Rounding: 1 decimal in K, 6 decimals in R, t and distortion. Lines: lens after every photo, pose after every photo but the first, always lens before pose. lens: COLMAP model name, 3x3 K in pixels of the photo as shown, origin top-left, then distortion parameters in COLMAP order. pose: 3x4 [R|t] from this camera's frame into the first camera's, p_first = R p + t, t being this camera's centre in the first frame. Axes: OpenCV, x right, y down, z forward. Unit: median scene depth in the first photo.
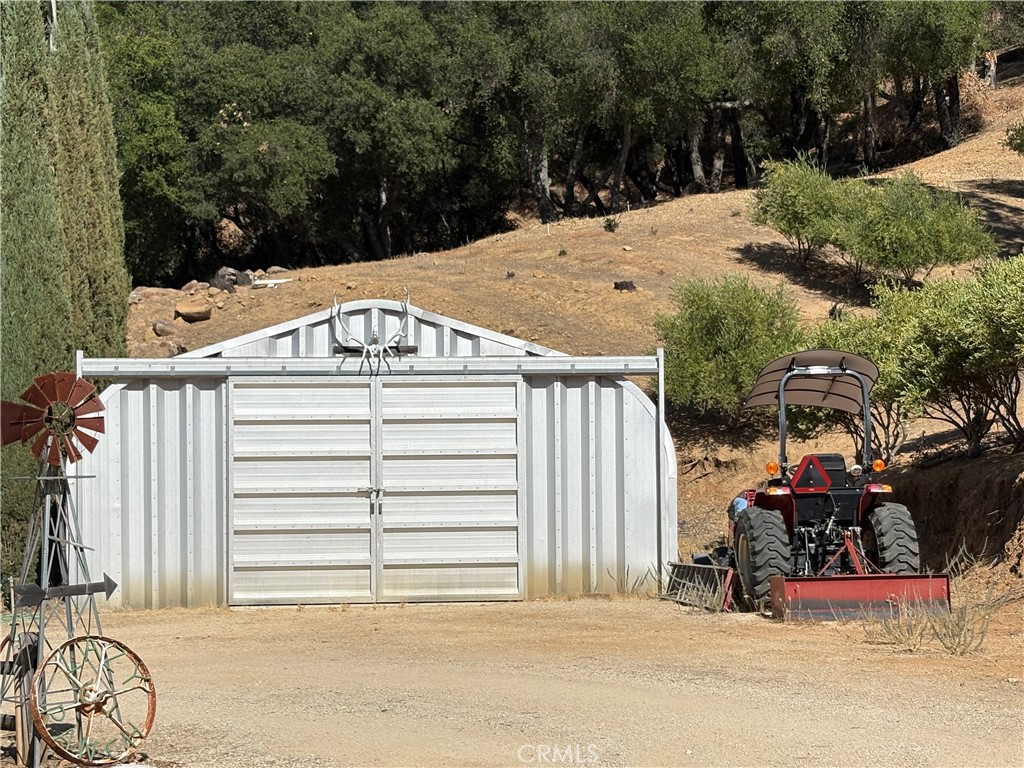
lens RADIAL K [[1978.3, 0, 512.0], [0, 1978.3, 384.0], [0, 0, 1]] dist [0.043699, 0.009841]
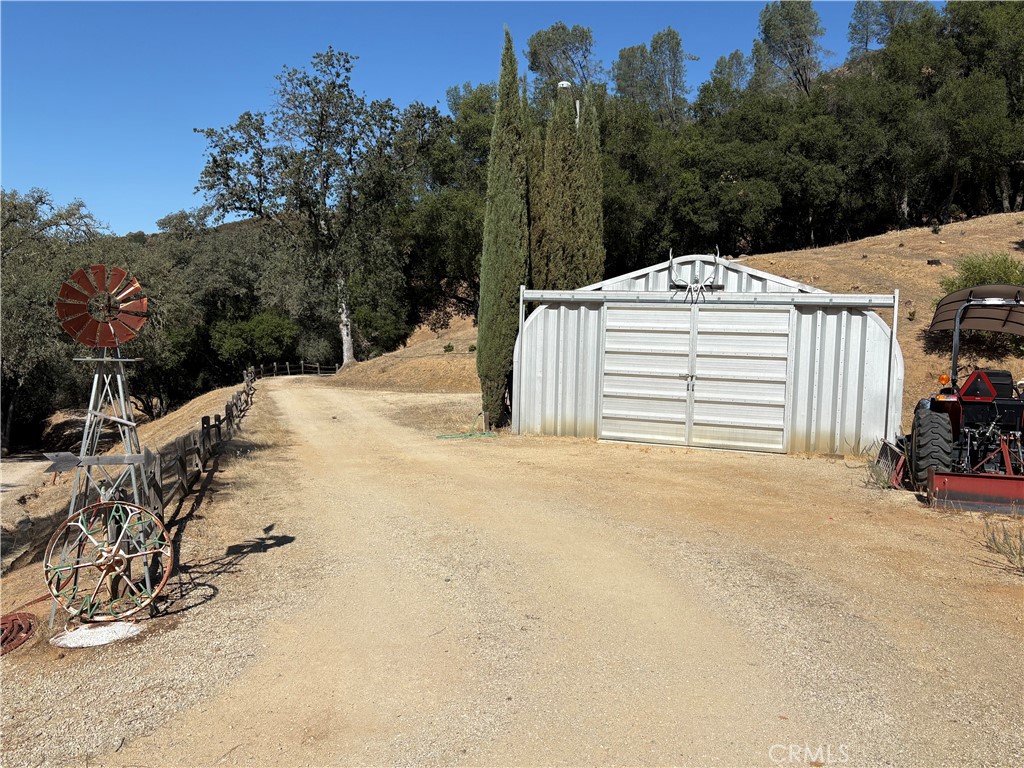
lens RADIAL K [[835.7, 0, 512.0], [0, 835.7, 384.0], [0, 0, 1]] dist [-0.009453, 0.000414]
pose [[0.896150, 0.063431, -0.439195, 0.096020], [-0.028223, 0.995874, 0.086242, 0.006409], [0.442853, -0.064890, 0.894243, 0.331934]]
